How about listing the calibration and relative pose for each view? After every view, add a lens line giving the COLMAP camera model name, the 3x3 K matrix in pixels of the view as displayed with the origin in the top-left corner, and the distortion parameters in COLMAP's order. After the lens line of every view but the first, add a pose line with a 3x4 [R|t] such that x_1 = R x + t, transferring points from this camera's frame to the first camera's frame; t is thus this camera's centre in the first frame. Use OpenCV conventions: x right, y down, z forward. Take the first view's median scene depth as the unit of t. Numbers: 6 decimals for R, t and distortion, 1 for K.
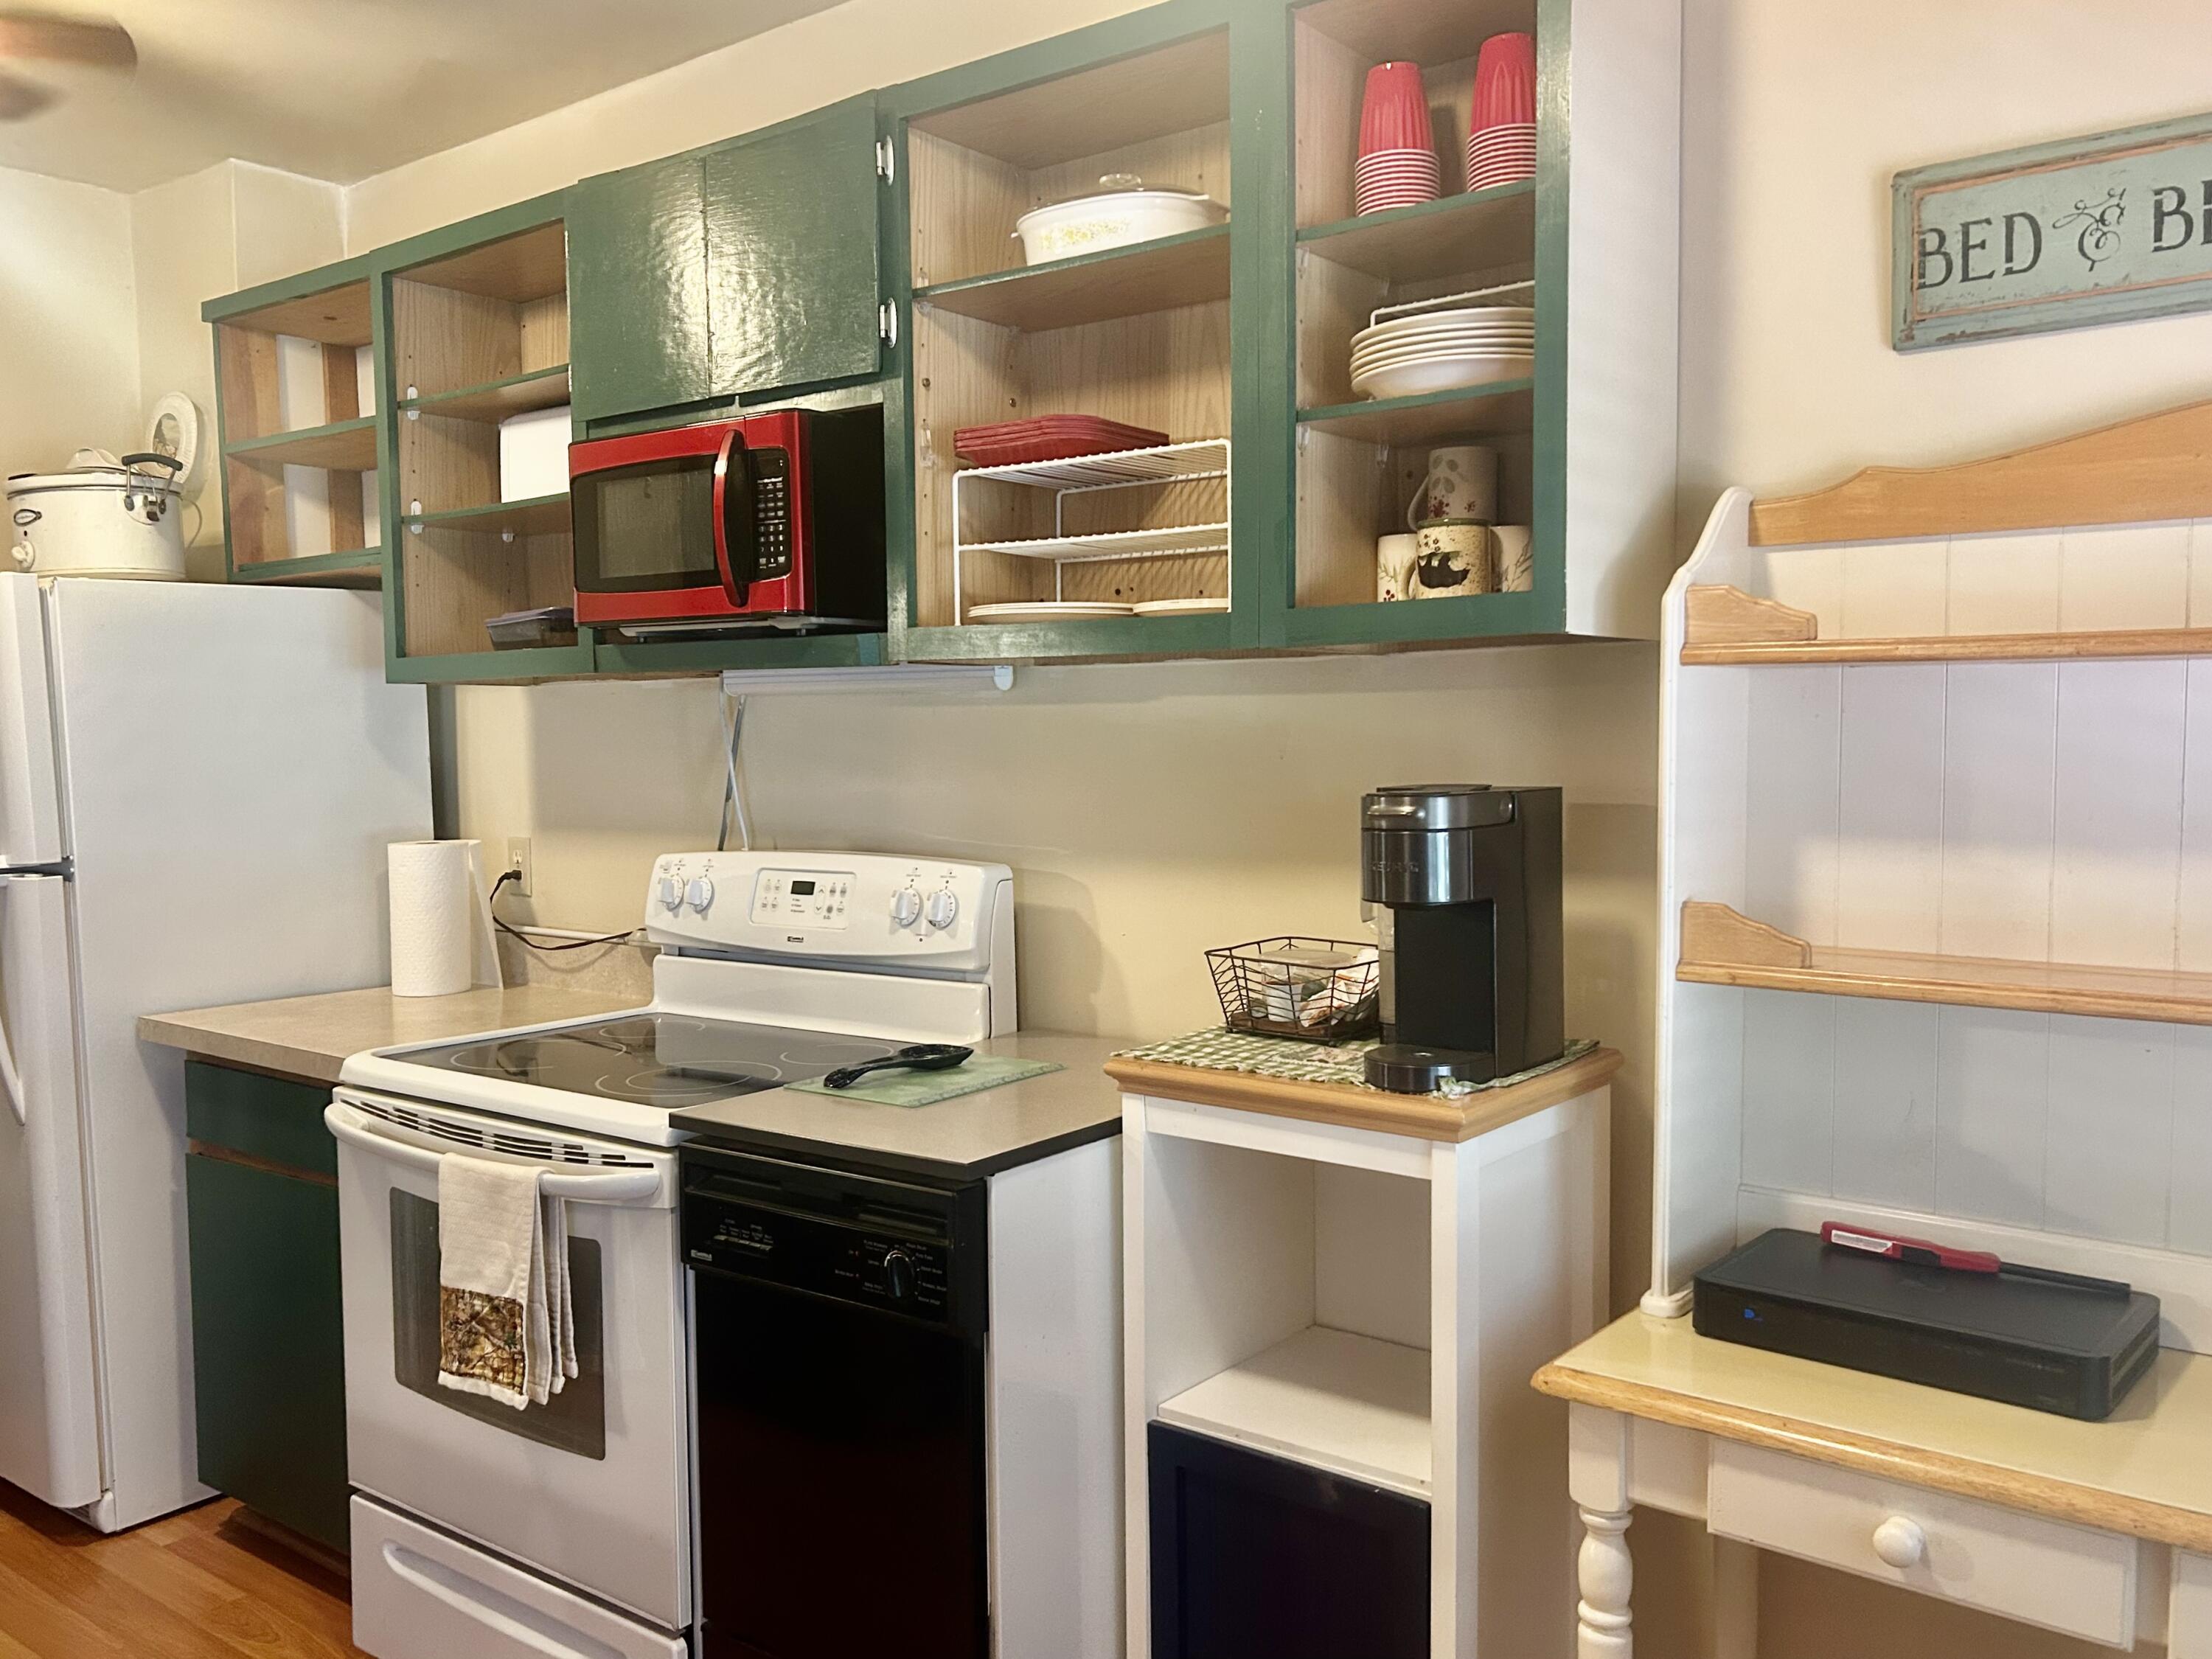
lens RADIAL K [[1816.8, 0, 1104.6], [0, 1816.8, 835.8], [0, 0, 1]] dist [0.050690, -0.020284]
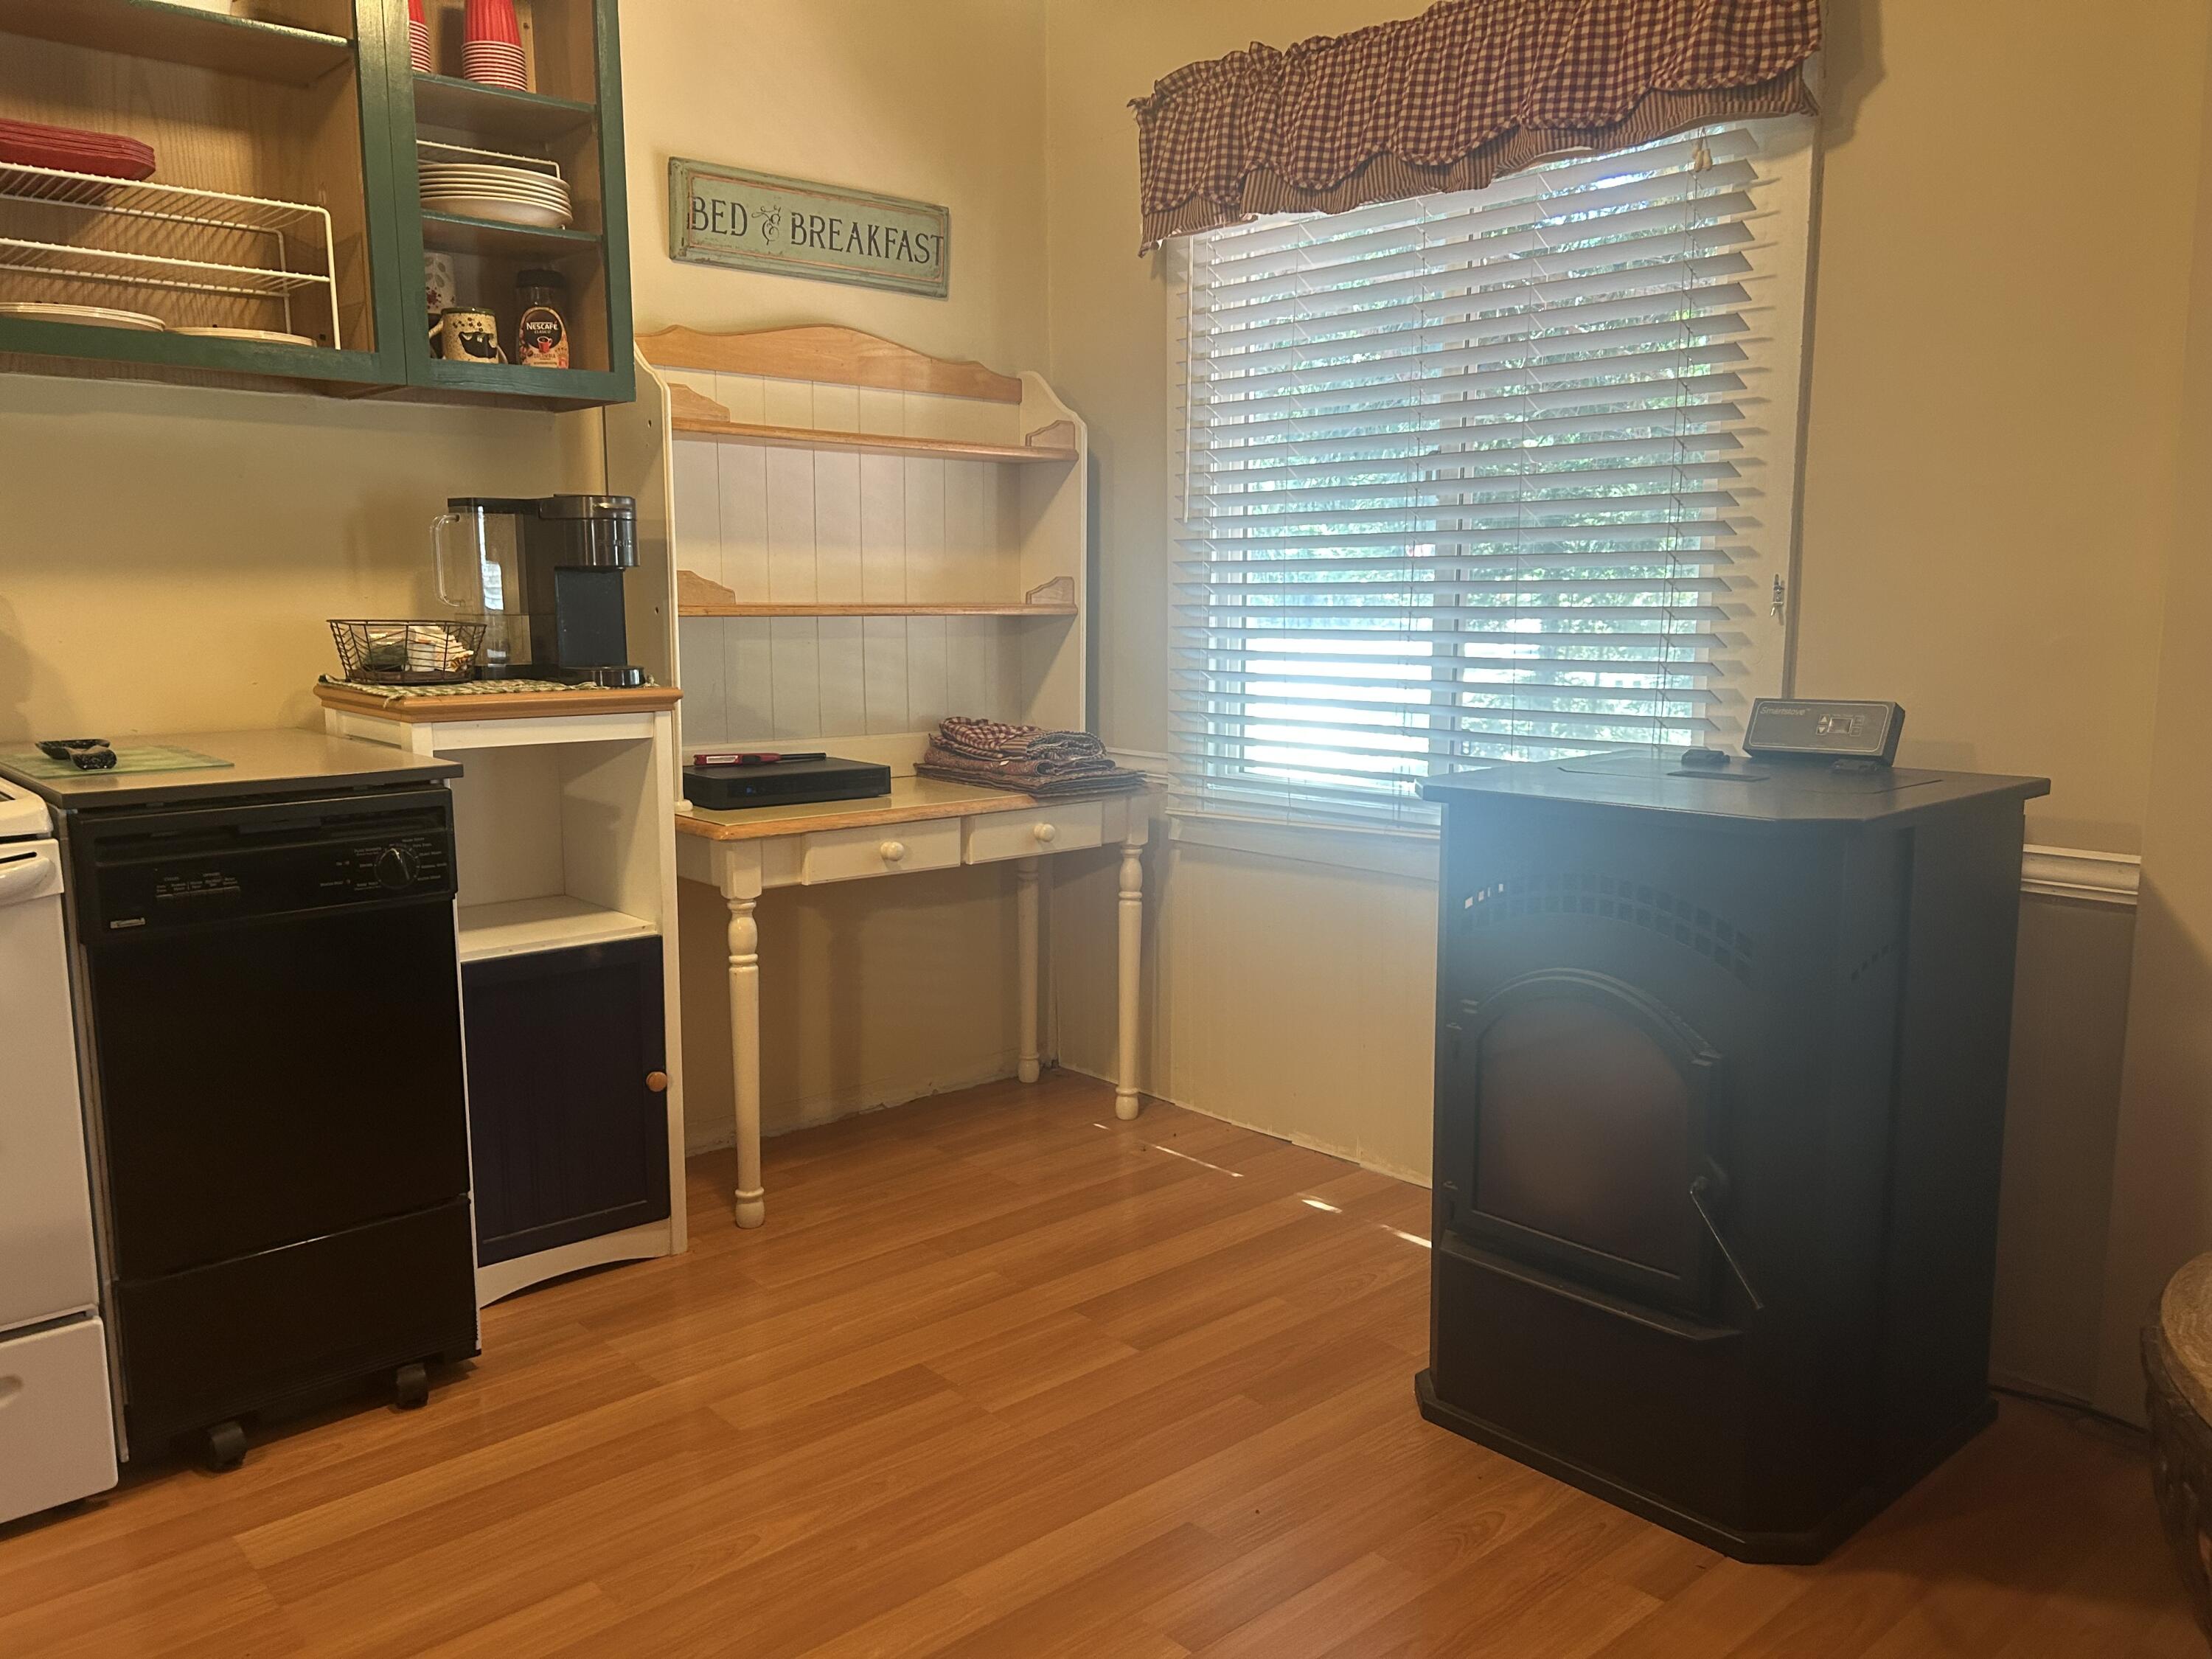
lens RADIAL K [[1709.9, 0, 1099.0], [0, 1709.9, 837.5], [0, 0, 1]] dist [0.053101, -0.024788]
pose [[0.175720, -0.138399, 0.974663, -1.049991], [0.055730, 0.989879, 0.130512, 0.082378], [-0.982861, 0.031384, 0.181655, 0.273084]]
